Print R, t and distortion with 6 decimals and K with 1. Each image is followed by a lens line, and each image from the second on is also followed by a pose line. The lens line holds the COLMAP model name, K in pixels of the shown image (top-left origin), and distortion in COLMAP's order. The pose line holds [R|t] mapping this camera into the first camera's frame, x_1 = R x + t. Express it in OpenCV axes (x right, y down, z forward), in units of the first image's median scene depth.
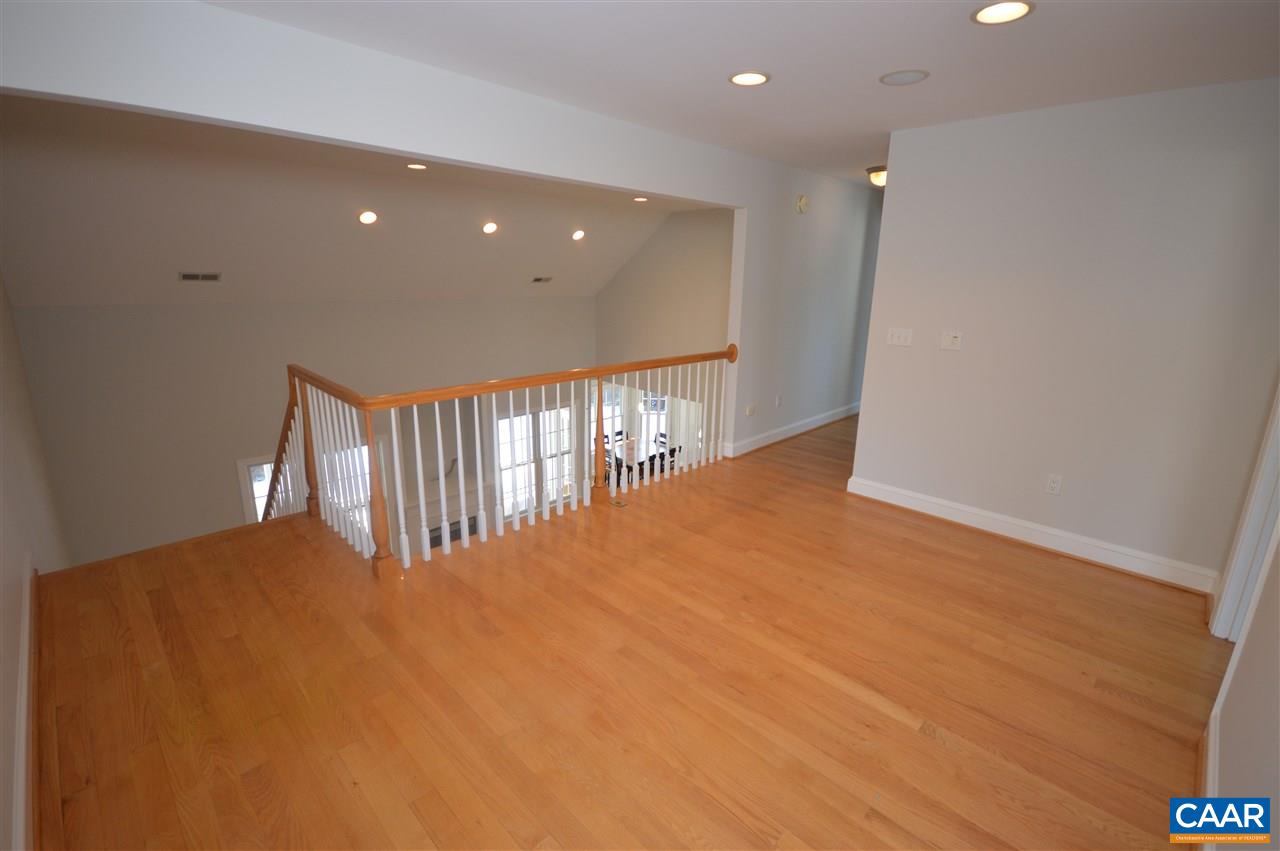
lens RADIAL K [[575.2, 0, 631.0], [0, 575.2, 431.9], [0, 0, 1]] dist [-0.006408, 0.000054]
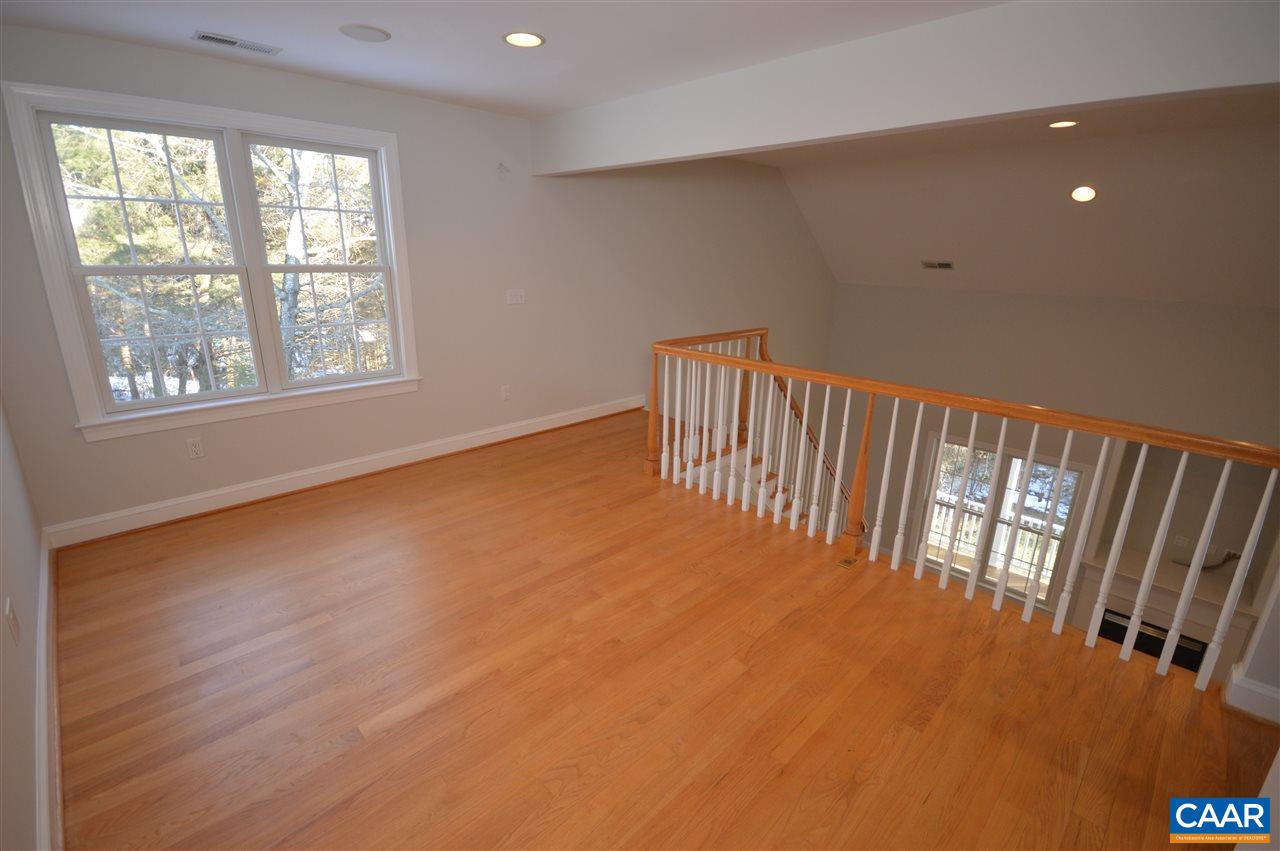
lens RADIAL K [[575.2, 0, 641.9], [0, 575.2, 428.0], [0, 0, 1]] dist [-0.006408, 0.000054]
pose [[-0.025307, 0.271594, -0.962079, 0.602155], [-0.276122, 0.923048, 0.267839, -0.149806], [0.960789, 0.272430, 0.051634, 0.604400]]
